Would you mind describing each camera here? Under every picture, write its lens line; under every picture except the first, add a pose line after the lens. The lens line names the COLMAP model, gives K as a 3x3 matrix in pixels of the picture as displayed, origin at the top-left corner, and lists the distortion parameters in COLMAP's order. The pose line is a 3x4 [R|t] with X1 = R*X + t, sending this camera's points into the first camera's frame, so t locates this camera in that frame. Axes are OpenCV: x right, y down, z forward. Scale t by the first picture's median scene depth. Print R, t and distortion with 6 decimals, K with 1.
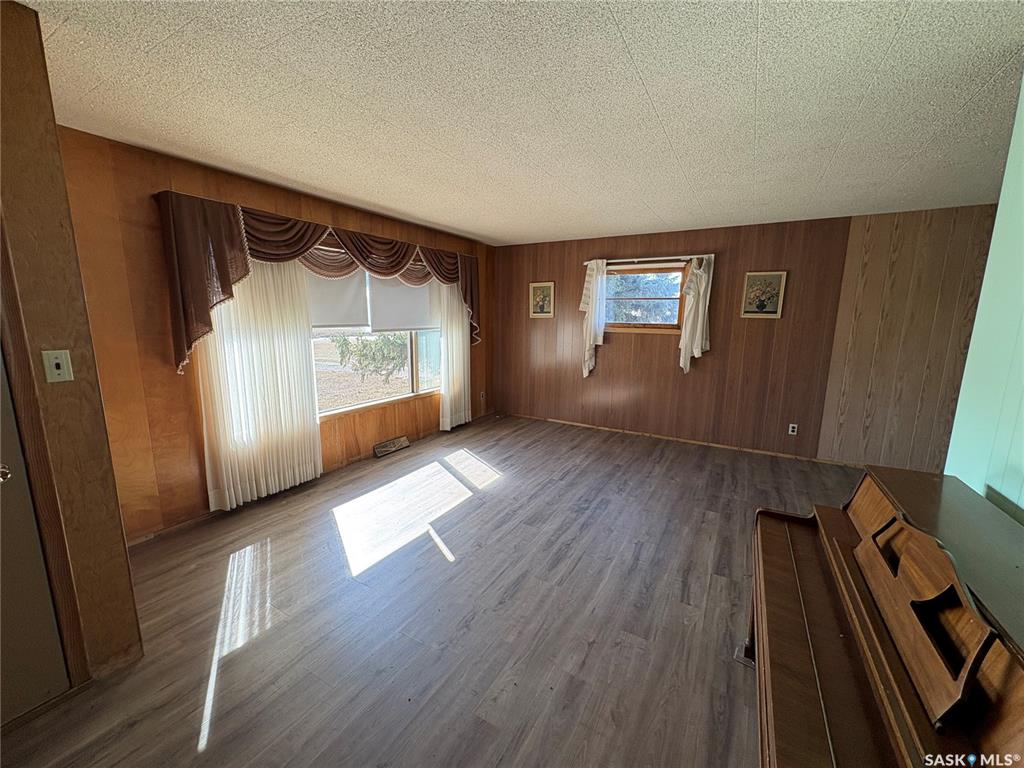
lens RADIAL K [[406.9, 0, 512.0], [0, 406.9, 384.0], [0, 0, 1]] dist [0.000165, 0.000170]
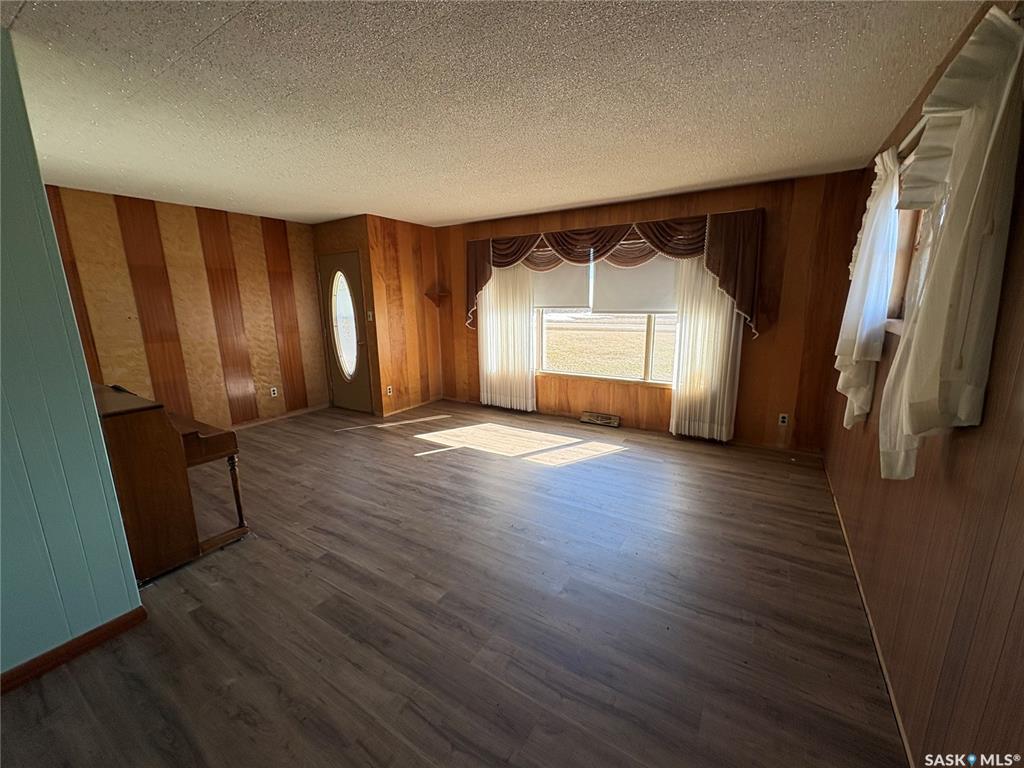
lens RADIAL K [[406.9, 0, 512.0], [0, 406.9, 384.0], [0, 0, 1]] dist [0.000165, 0.000170]
pose [[-0.039370, 0.192456, -0.980515, 0.860273], [-0.155270, 0.968178, 0.196269, -0.130371], [0.987087, 0.159972, -0.008234, 0.861422]]
